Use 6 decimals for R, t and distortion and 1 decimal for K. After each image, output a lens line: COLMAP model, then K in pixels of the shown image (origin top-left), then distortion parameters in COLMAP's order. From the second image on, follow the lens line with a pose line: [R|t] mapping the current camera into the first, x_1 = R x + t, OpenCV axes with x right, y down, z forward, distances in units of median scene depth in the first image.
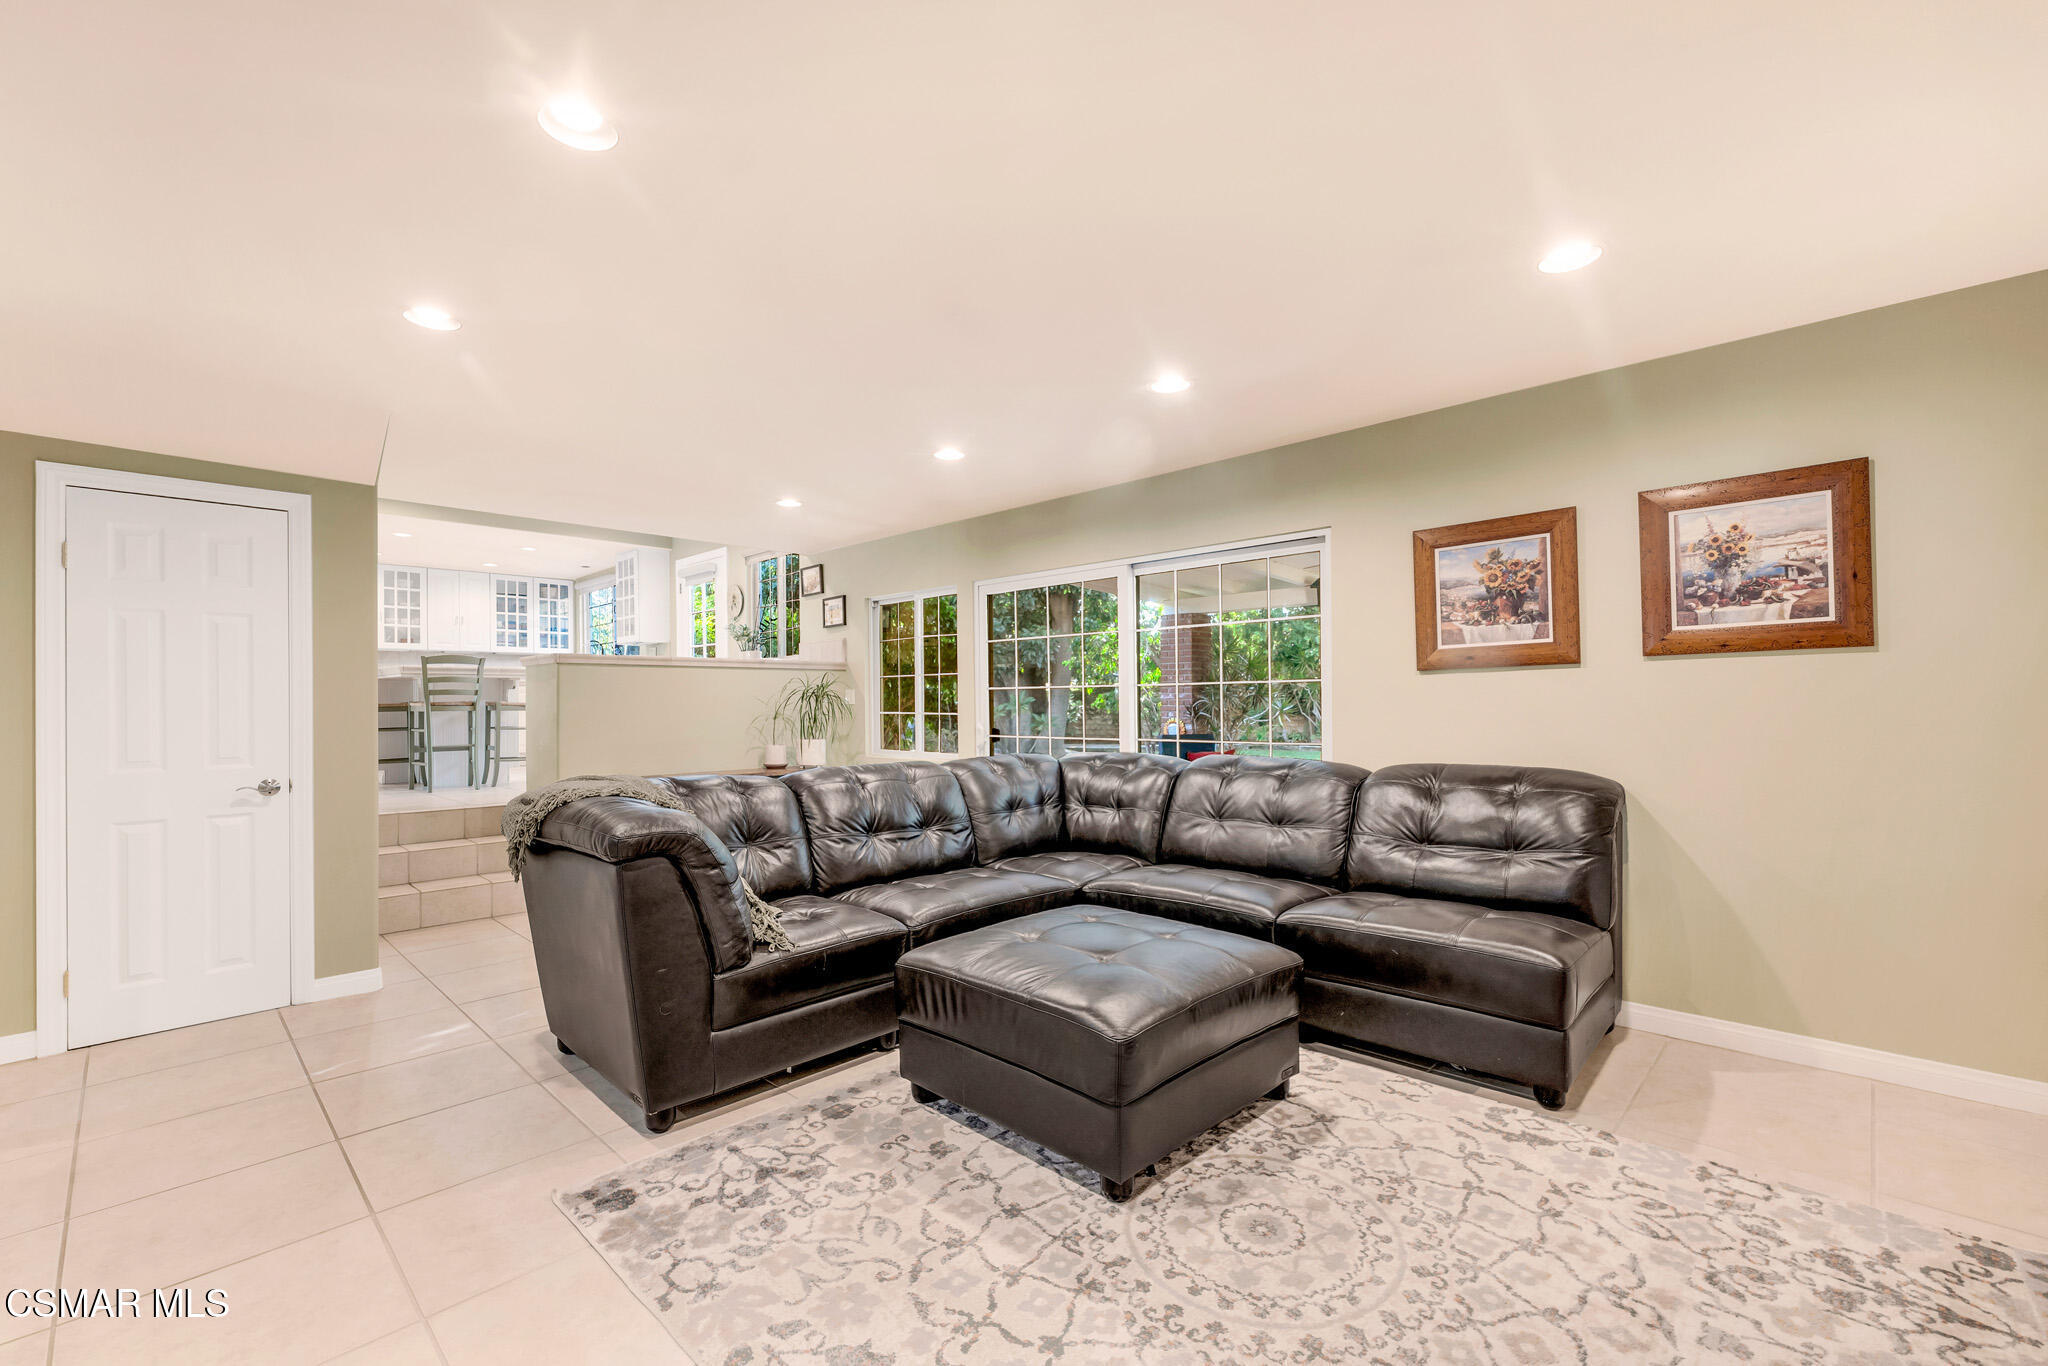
lens RADIAL K [[862.8, 0, 1010.2], [0, 862.8, 692.1], [0, 0, 1]] dist [0.003009, -0.000743]
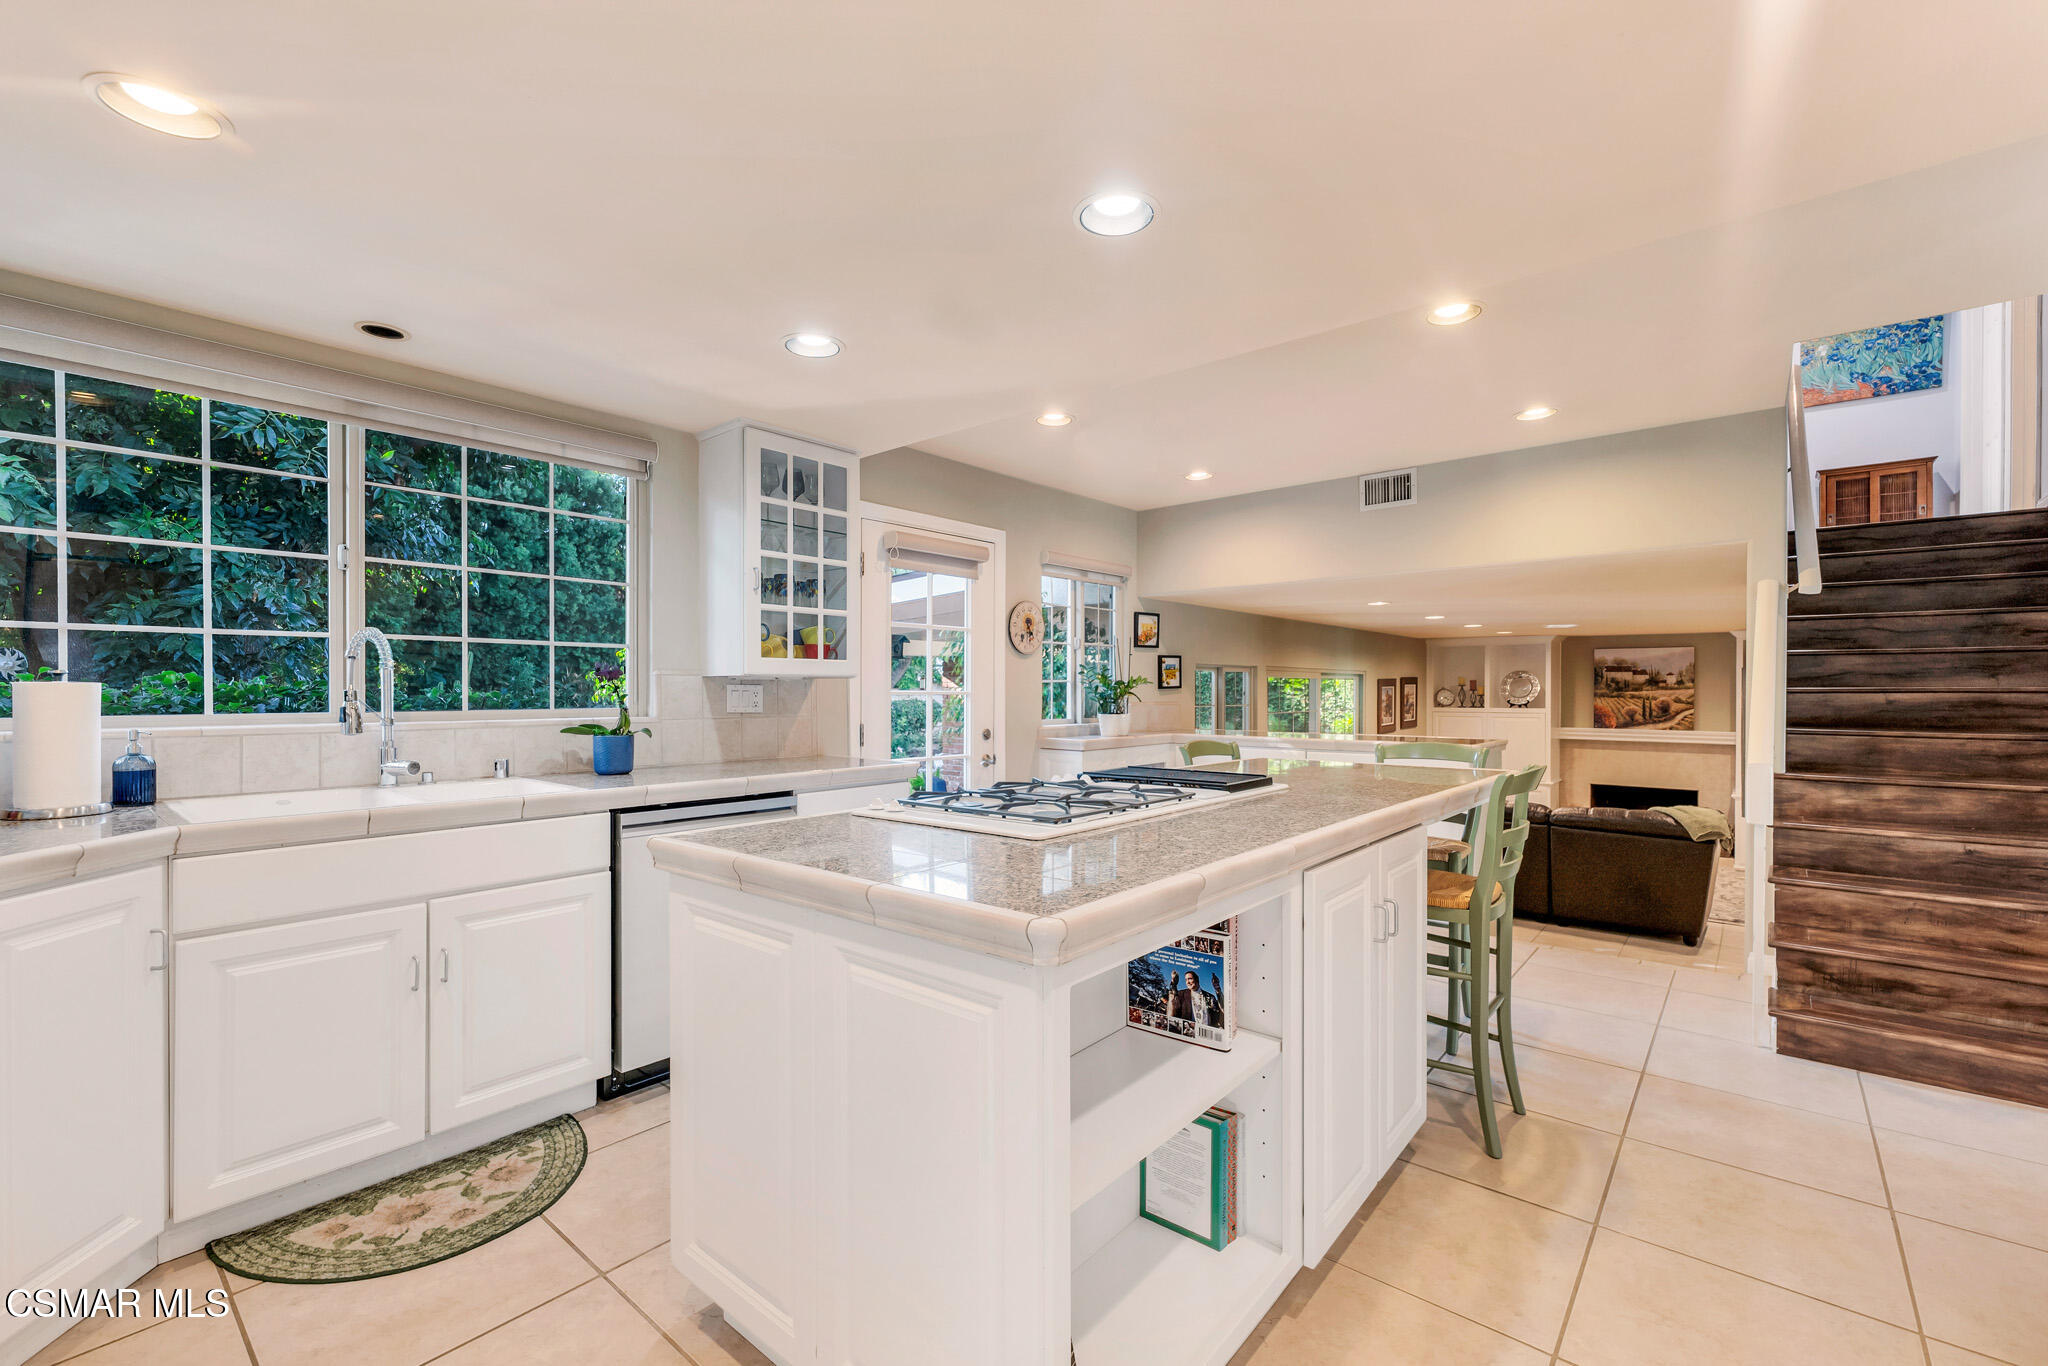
lens RADIAL K [[862.8, 0, 1011.8], [0, 862.8, 692.2], [0, 0, 1]] dist [0.003009, -0.000743]
pose [[-0.065336, 0.005156, 0.997850, -2.190052], [-0.012833, 0.999900, -0.006006, -0.129823], [-0.997781, -0.013198, -0.065263, 2.460869]]
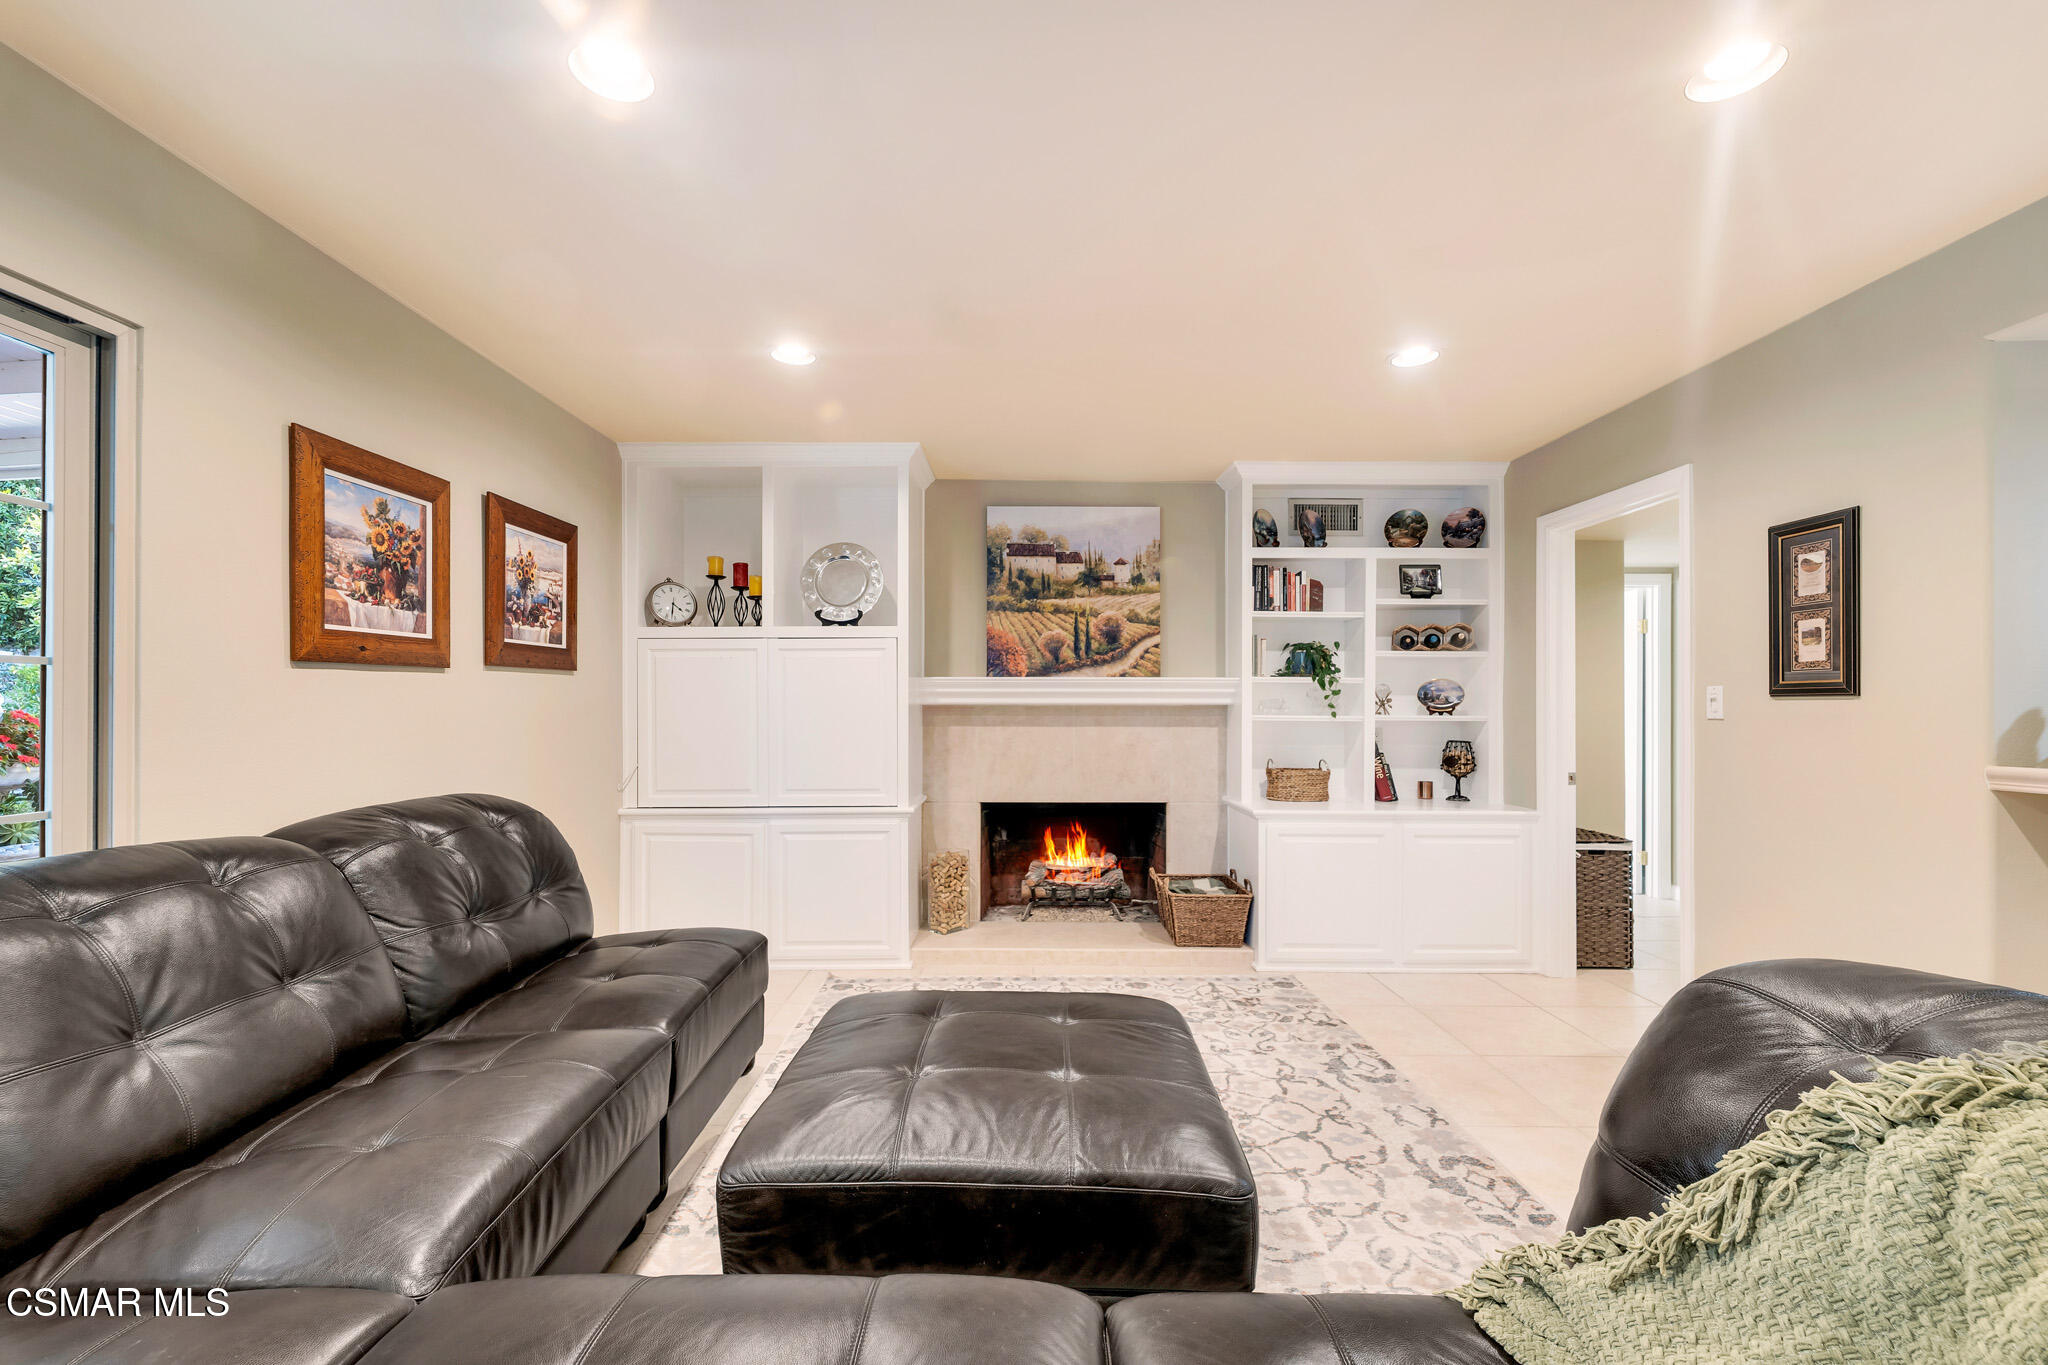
lens RADIAL K [[862.8, 0, 1017.8], [0, 862.8, 701.2], [0, 0, 1]] dist [0.003009, -0.000743]
pose [[-0.703912, 0.012659, 0.710174, -0.326071], [-0.004674, 0.999737, -0.022454, 0.015456], [-0.710272, -0.019125, -0.703668, 1.166520]]
